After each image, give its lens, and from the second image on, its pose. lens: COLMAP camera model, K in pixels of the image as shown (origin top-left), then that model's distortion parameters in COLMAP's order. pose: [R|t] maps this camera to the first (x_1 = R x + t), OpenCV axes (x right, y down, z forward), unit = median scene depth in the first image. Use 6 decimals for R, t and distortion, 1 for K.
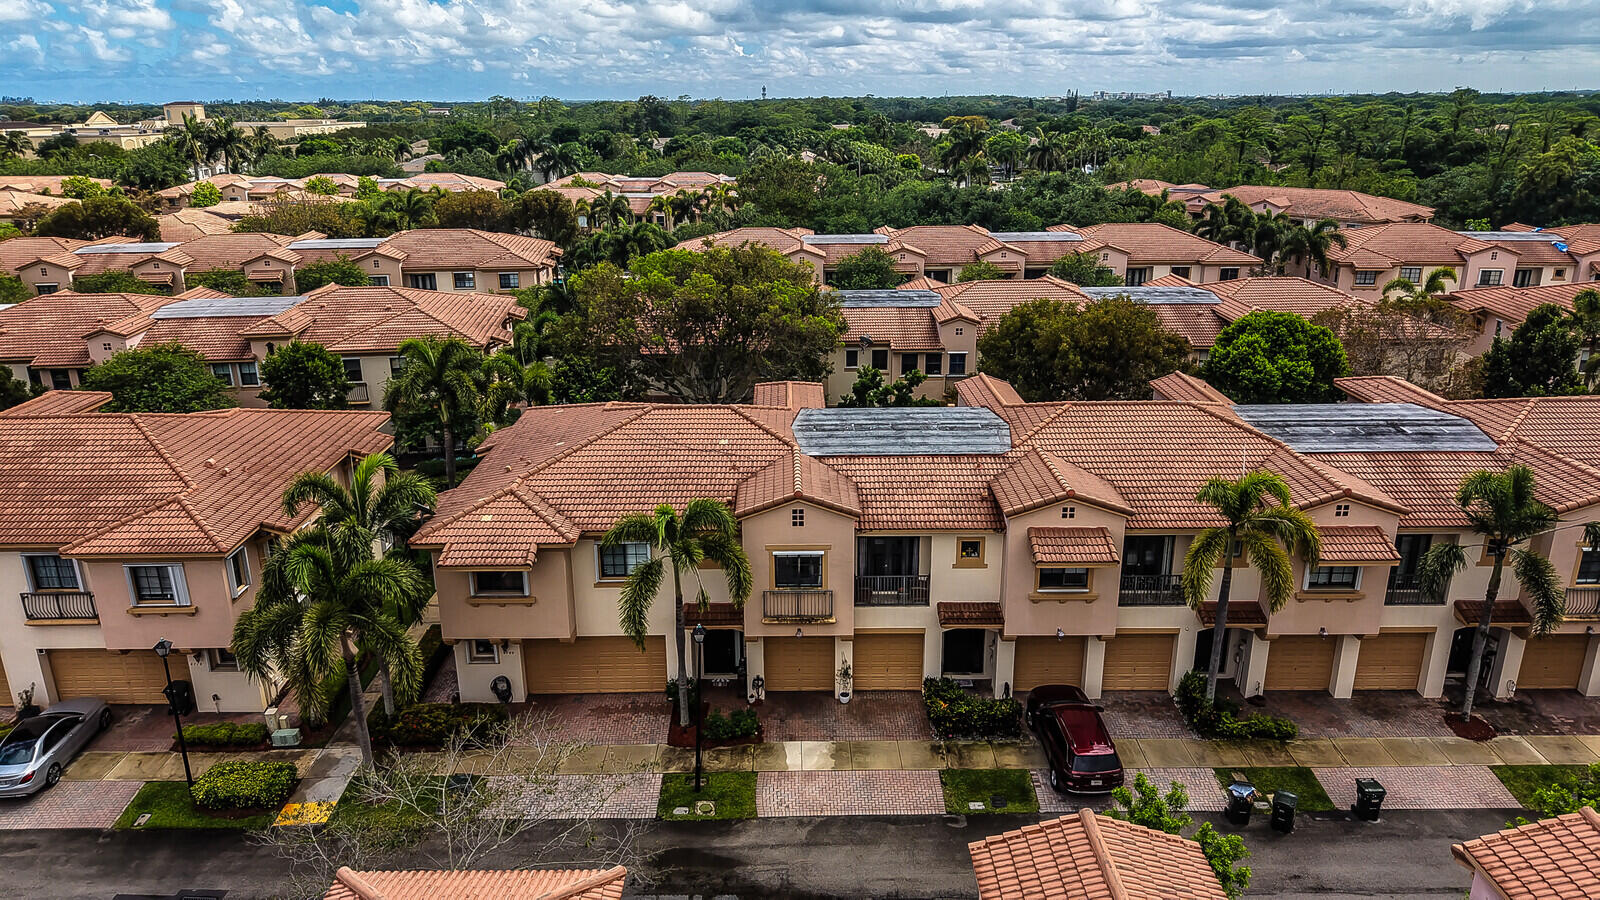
lens RADIAL K [[1062.7, 0, 800.7], [0, 1062.7, 460.1], [0, 0, 1]] dist [0.004447, -0.015234]
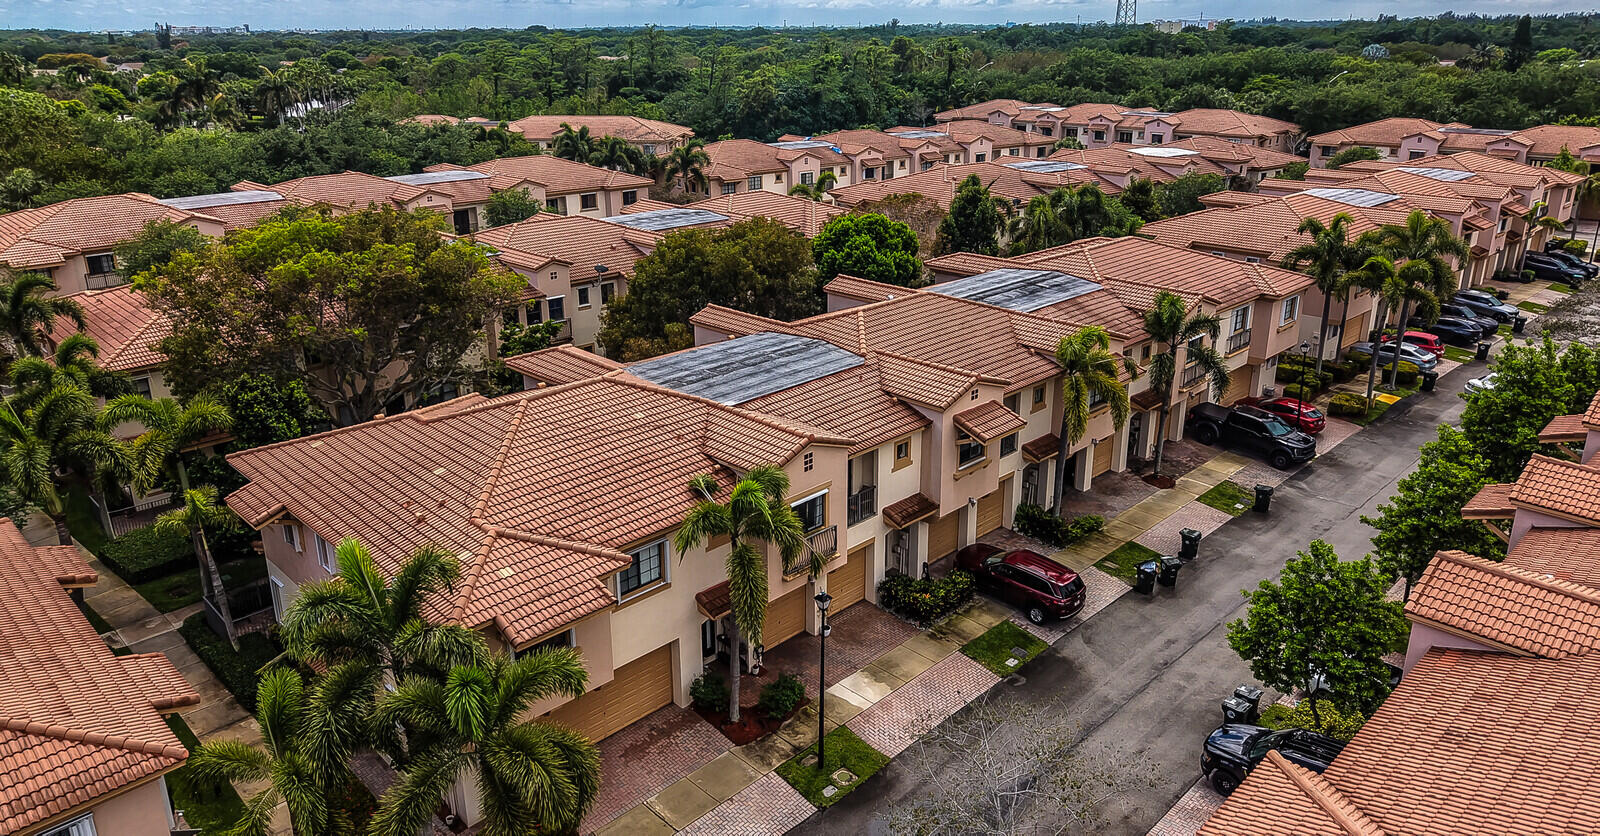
lens RADIAL K [[1057.7, 0, 799.4], [0, 1057.7, 407.7], [0, 0, 1]] dist [0.004756, -0.002618]
pose [[0.703774, -0.230505, 0.671989, -0.602825], [0.222642, 0.969810, 0.099490, -0.085908], [-0.674635, 0.079595, 0.733848, 0.270547]]
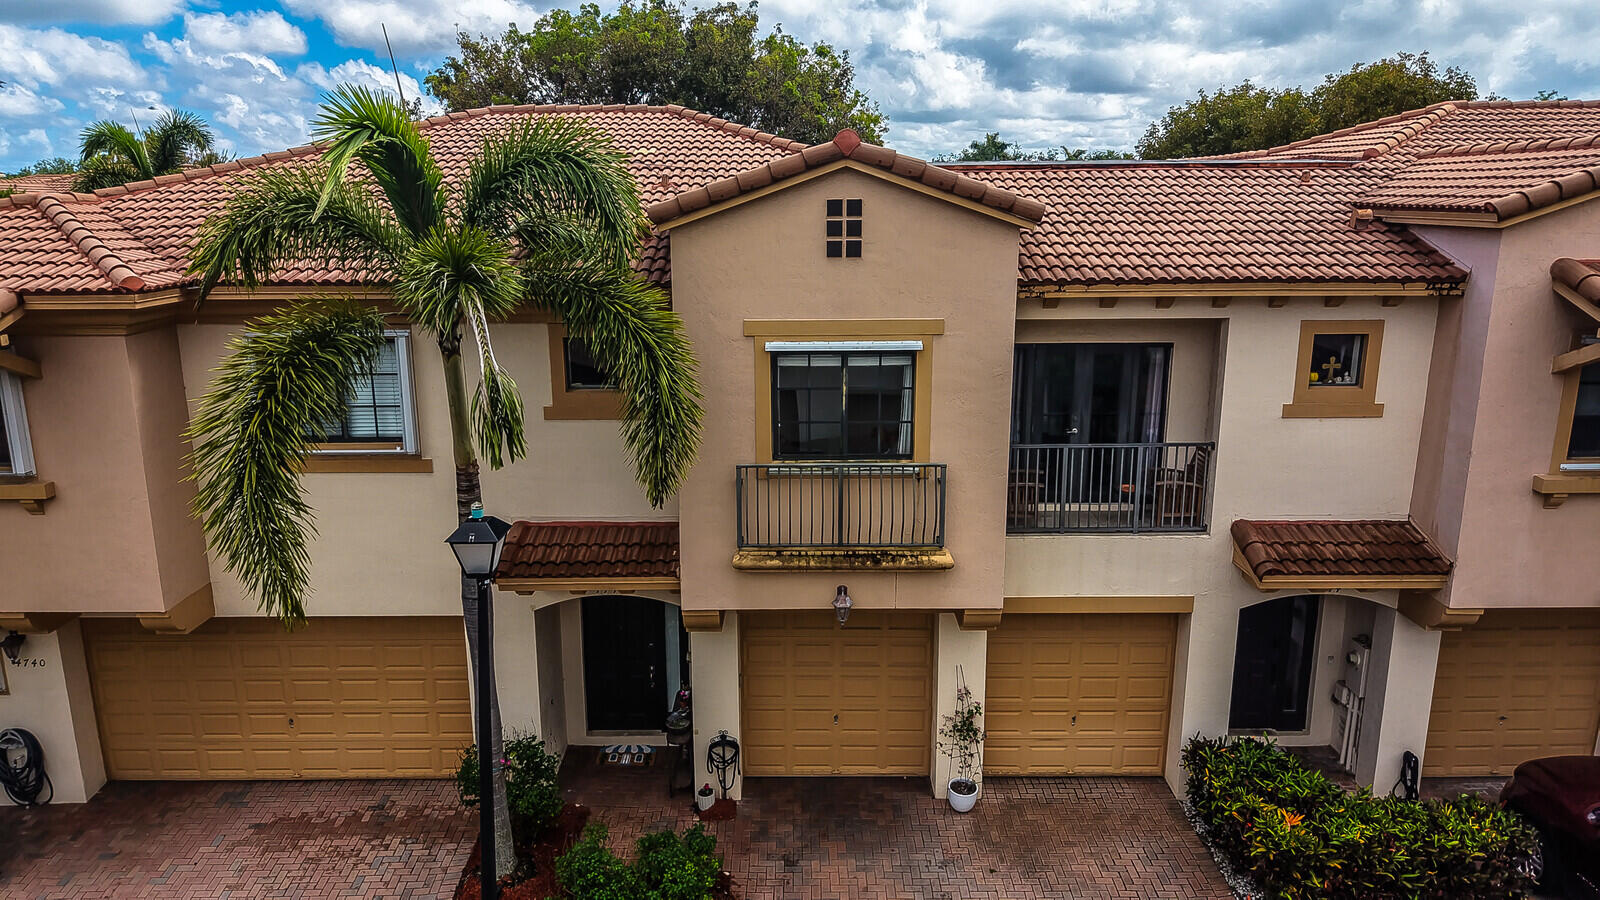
lens RADIAL K [[1062.7, 0, 790.8], [0, 1062.7, 479.7], [0, 0, 1]] dist [0.004447, -0.015234]
pose [[0.999994, 0.003238, -0.000839, -0.017012], [-0.003286, 0.997861, -0.065283, 0.140922], [0.000626, 0.065285, 0.997866, 0.635055]]
